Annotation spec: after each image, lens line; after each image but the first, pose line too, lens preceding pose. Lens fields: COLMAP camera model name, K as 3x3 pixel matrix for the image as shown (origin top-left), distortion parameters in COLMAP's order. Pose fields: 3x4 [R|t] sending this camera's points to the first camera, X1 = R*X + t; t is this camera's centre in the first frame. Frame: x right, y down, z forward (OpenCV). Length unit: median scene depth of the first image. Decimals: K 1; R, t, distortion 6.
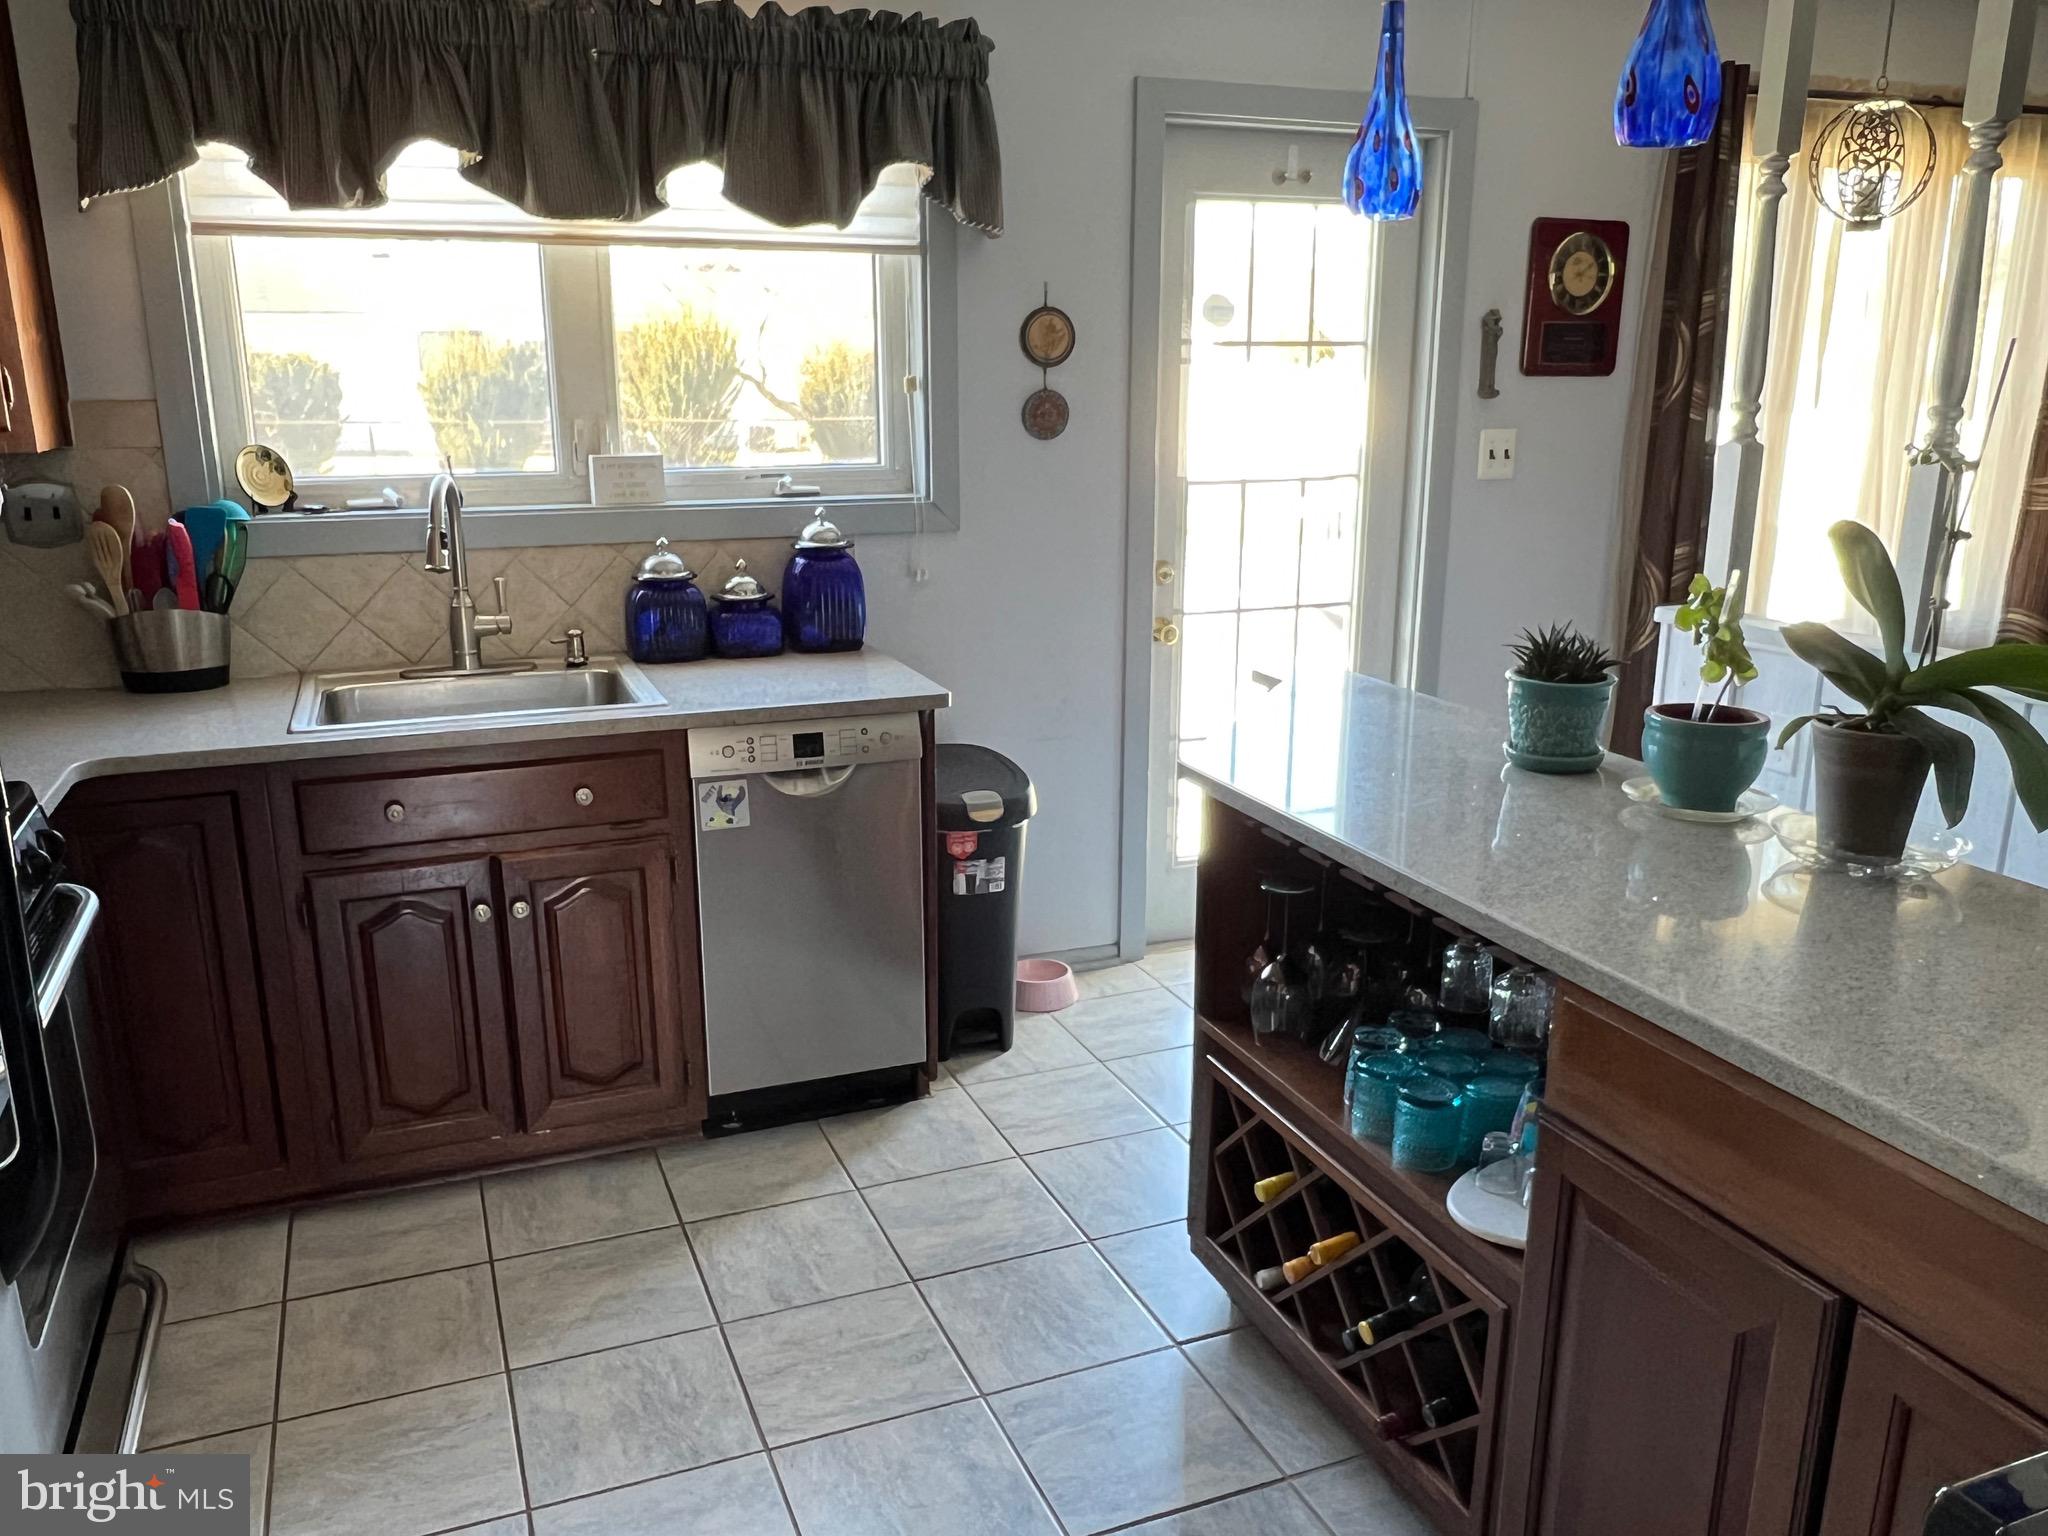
lens RADIAL K [[1586.7, 0, 1019.3], [0, 1586.7, 779.8], [0, 0, 1]] dist [0.004888, 0.001871]
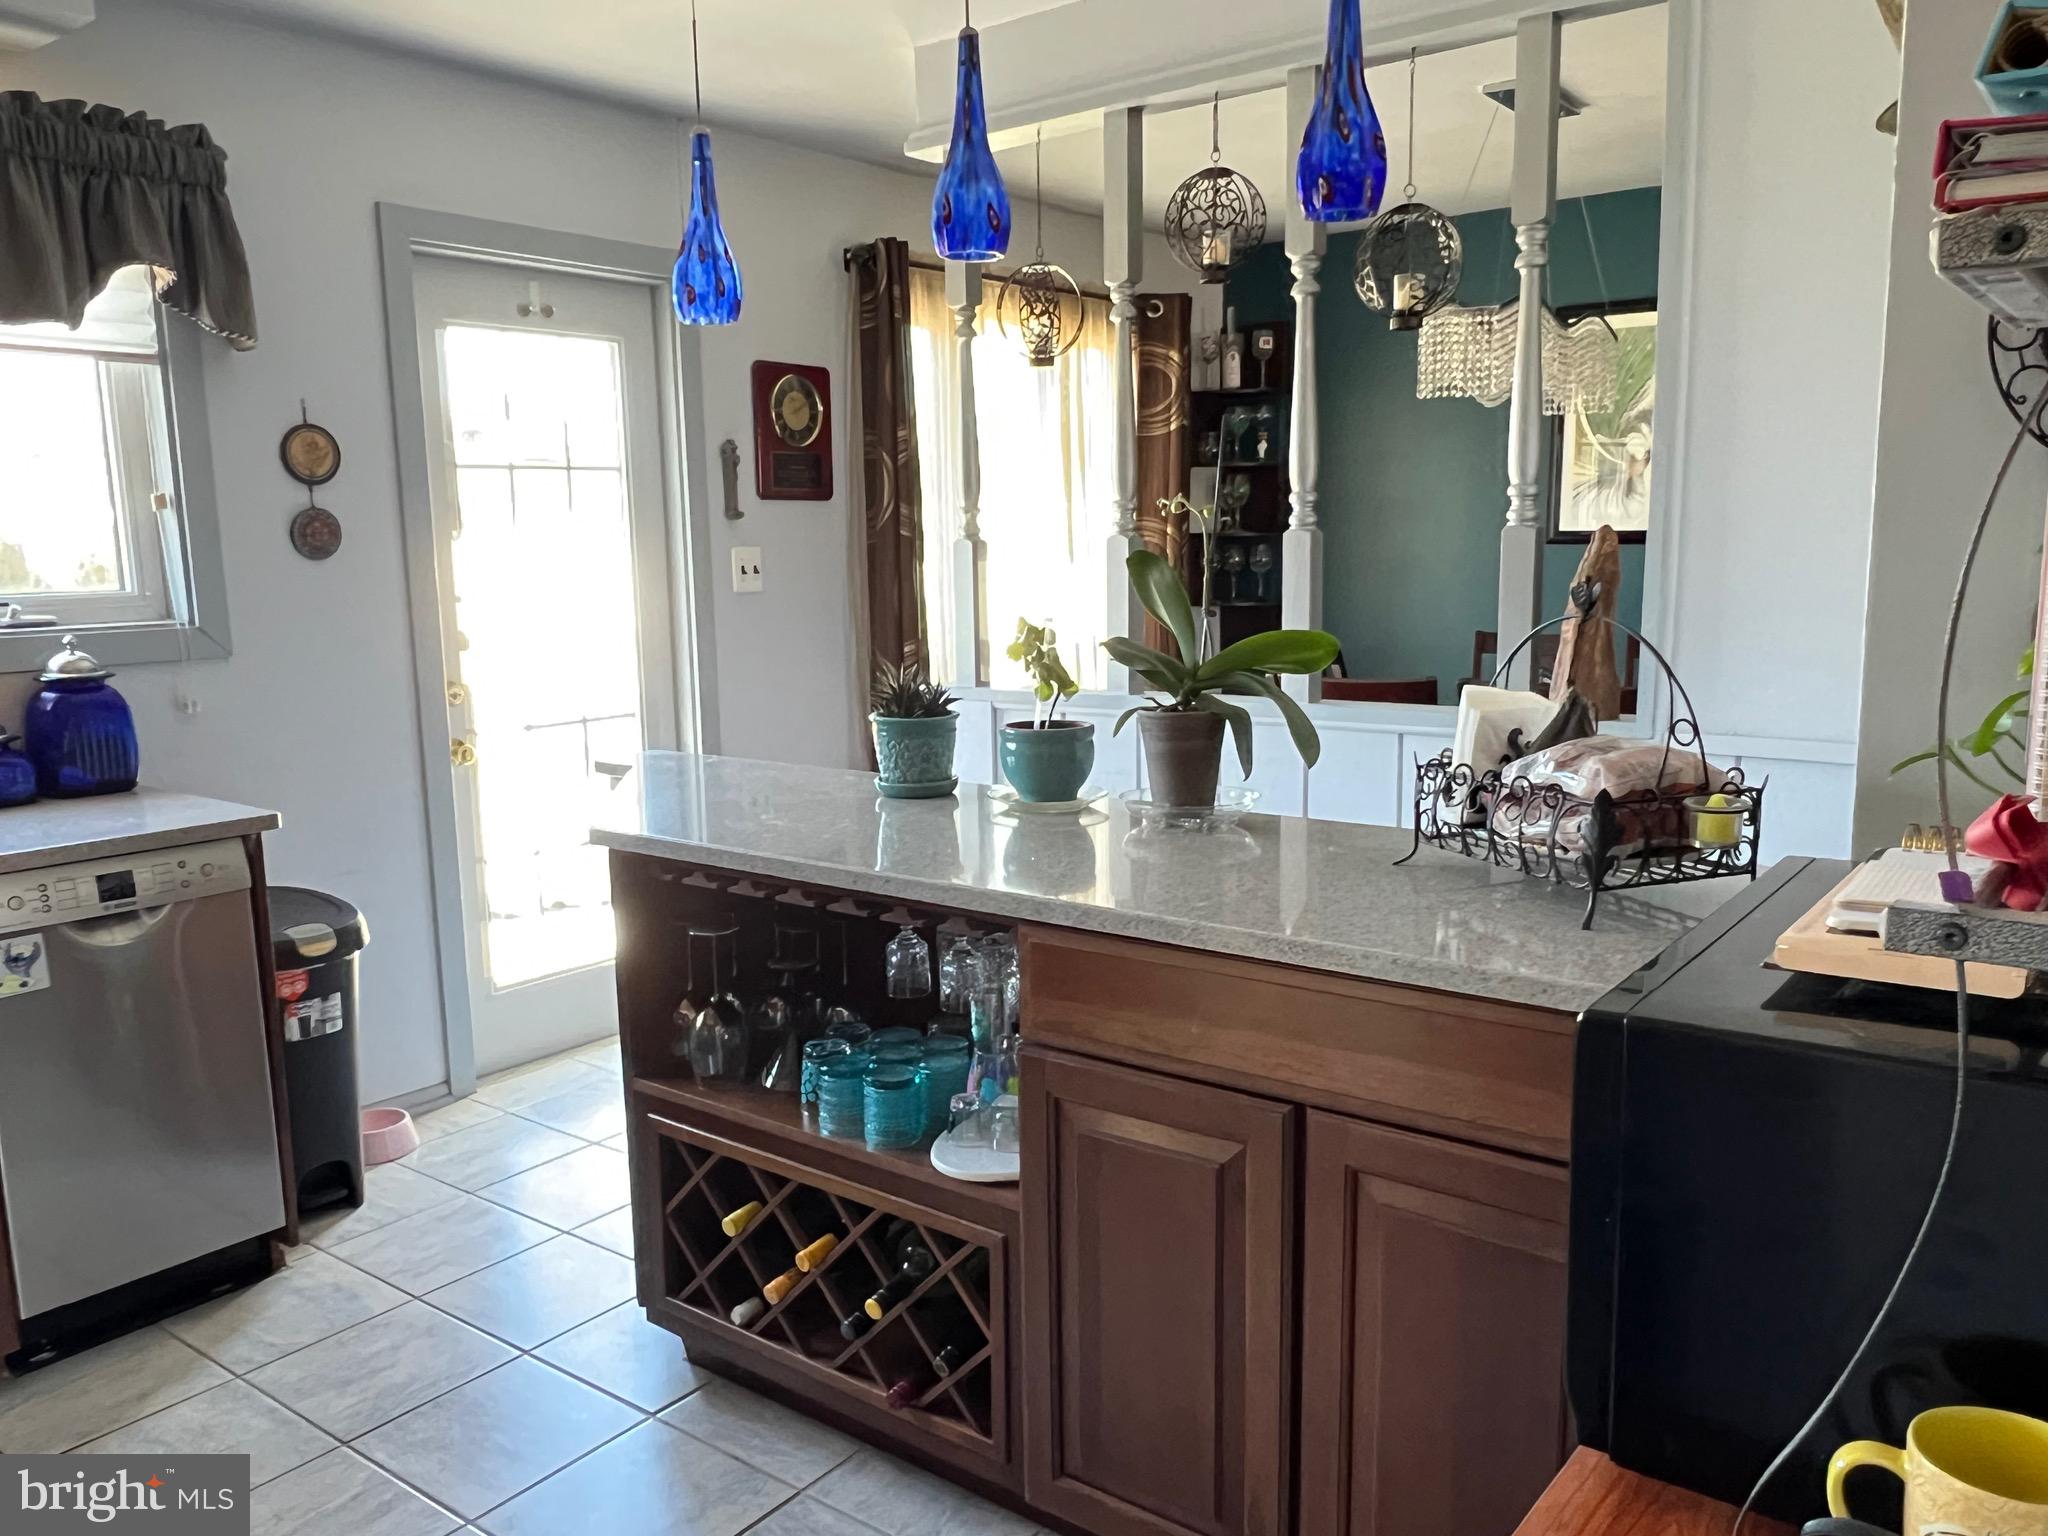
lens RADIAL K [[1586.7, 0, 1011.2], [0, 1586.7, 787.3], [0, 0, 1]] dist [0.004888, 0.001871]
pose [[0.860837, -0.097757, 0.499403, -0.133450], [0.150747, 0.986314, -0.066779, 0.055405], [-0.486040, 0.132769, 0.863793, -0.014790]]
